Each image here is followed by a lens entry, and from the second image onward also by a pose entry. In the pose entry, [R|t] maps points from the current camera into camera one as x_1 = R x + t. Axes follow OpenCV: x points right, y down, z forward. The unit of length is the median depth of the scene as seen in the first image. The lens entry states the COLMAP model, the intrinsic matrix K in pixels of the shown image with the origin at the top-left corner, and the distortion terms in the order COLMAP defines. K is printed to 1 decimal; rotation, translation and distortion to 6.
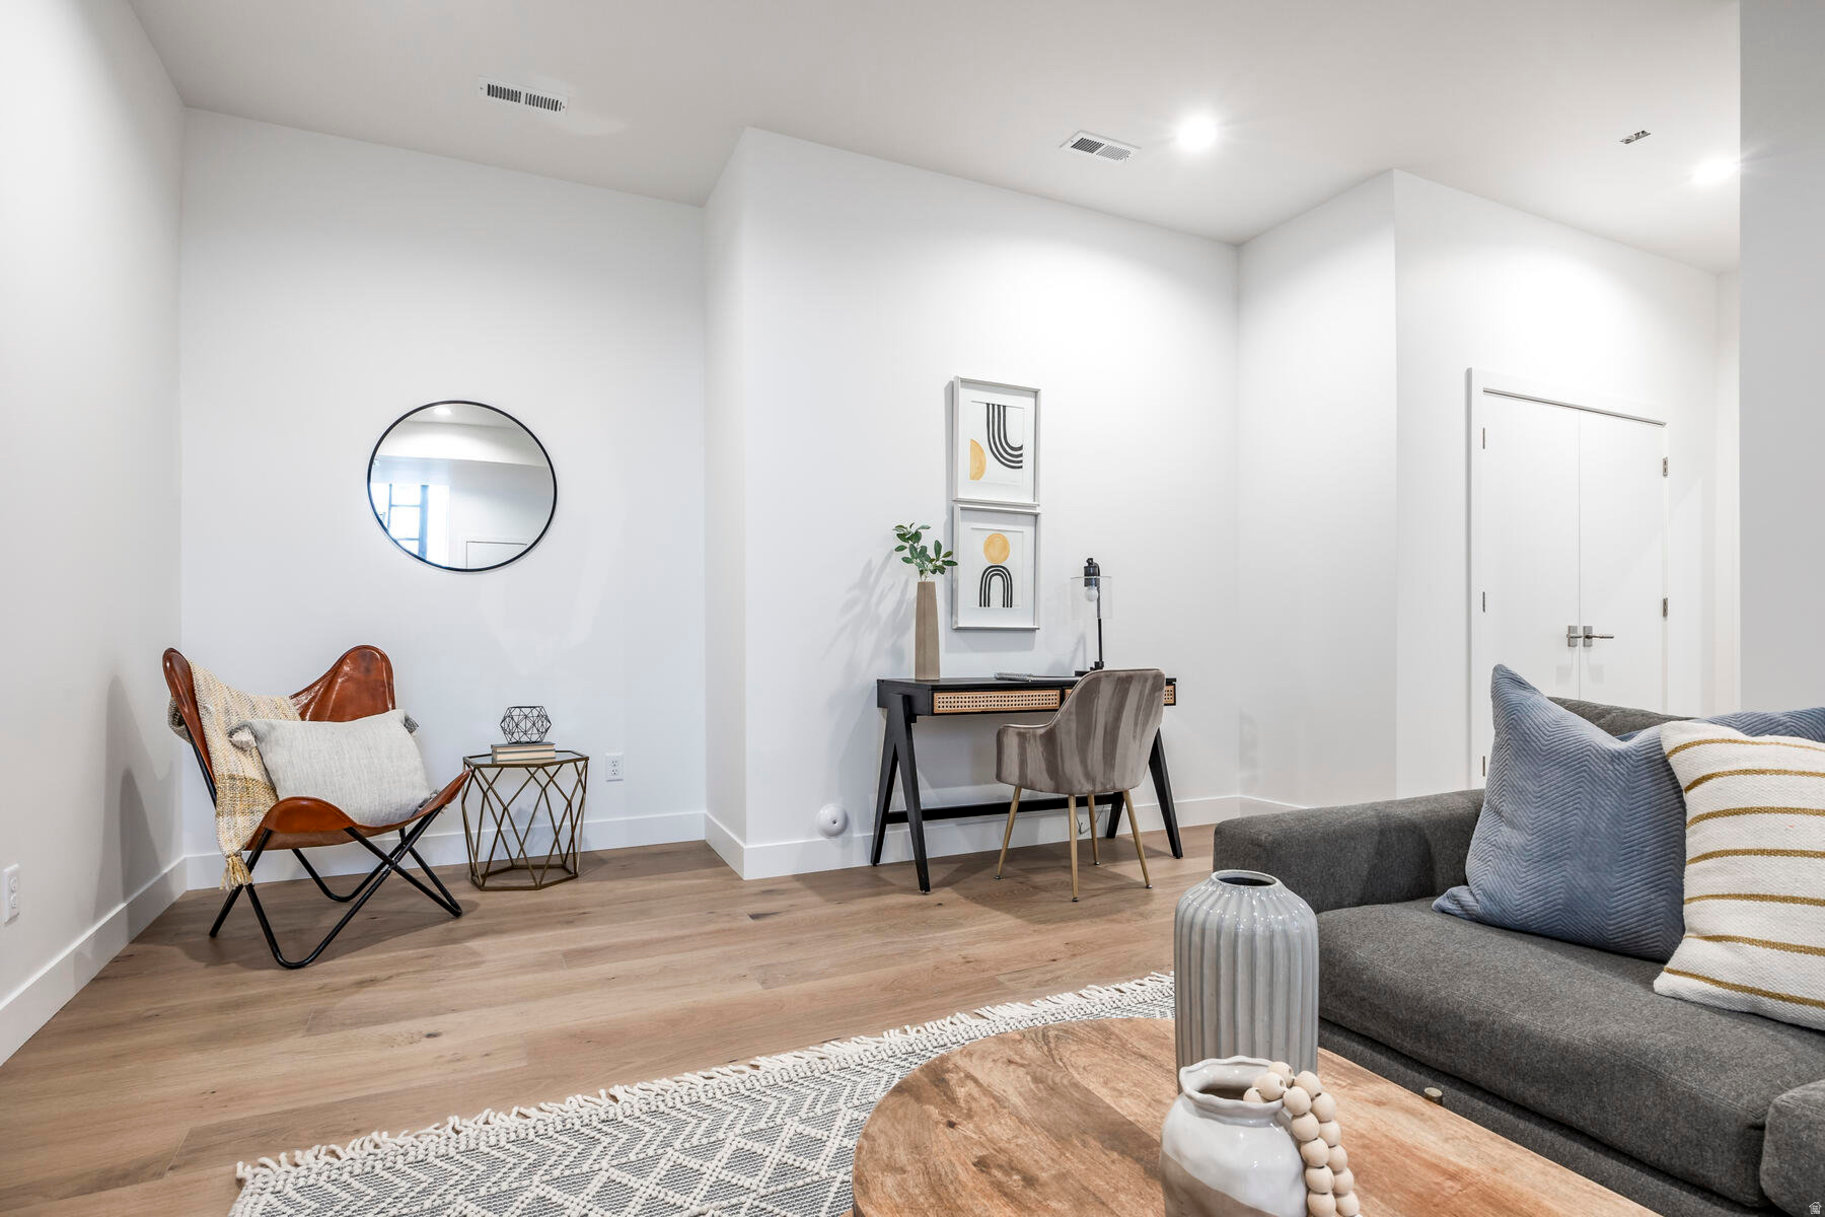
lens RADIAL K [[919.6, 0, 881.6], [0, 919.6, 645.9], [0, 0, 1]] dist [-0.002951, 0.000072]
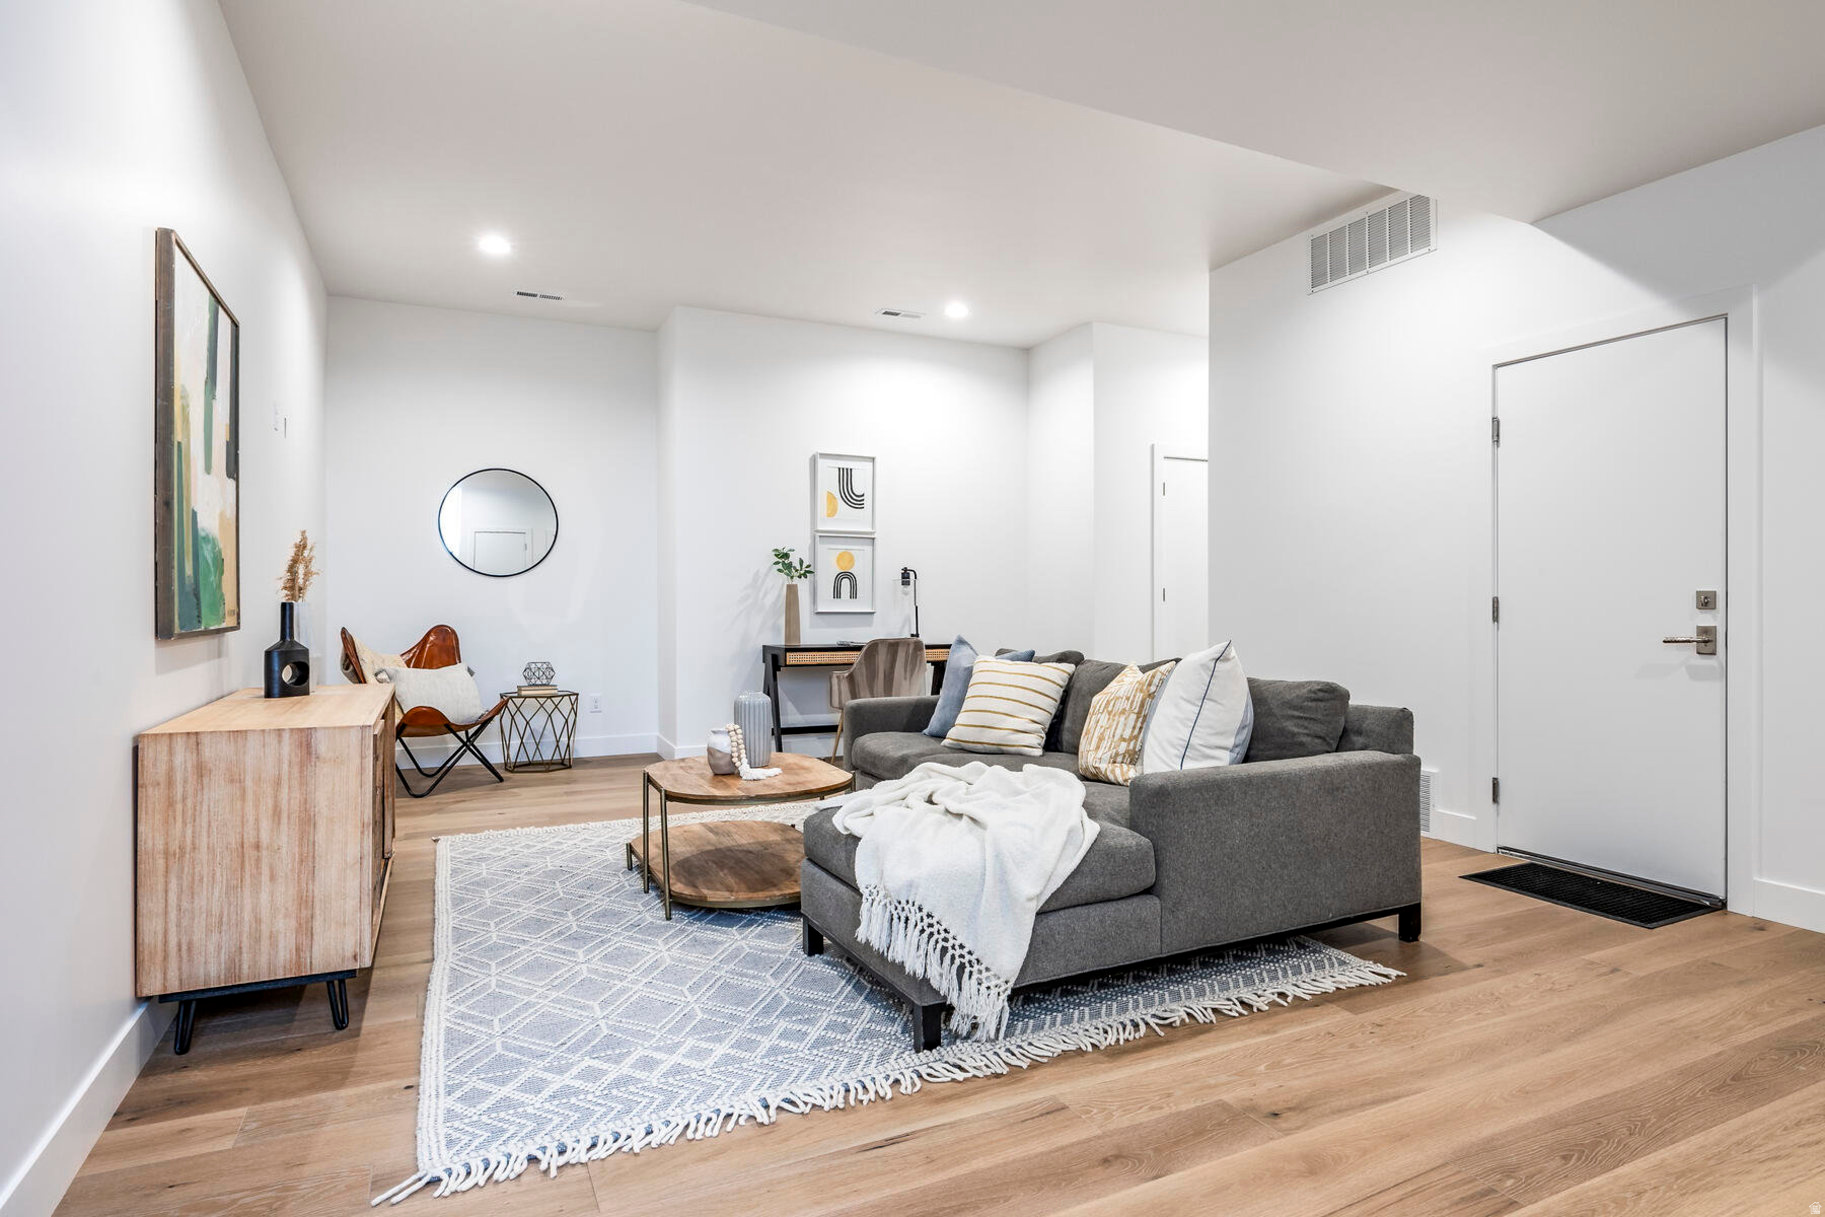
lens RADIAL K [[981.9, 0, 915.8], [0, 981.9, 609.9], [0, 0, 1]] dist [0.017031, -0.002209]
pose [[0.999865, -0.000444, 0.016445, 0.232526], [0.000612, 0.999948, -0.010215, -0.007237], [-0.016439, 0.010224, 0.999813, -0.700891]]
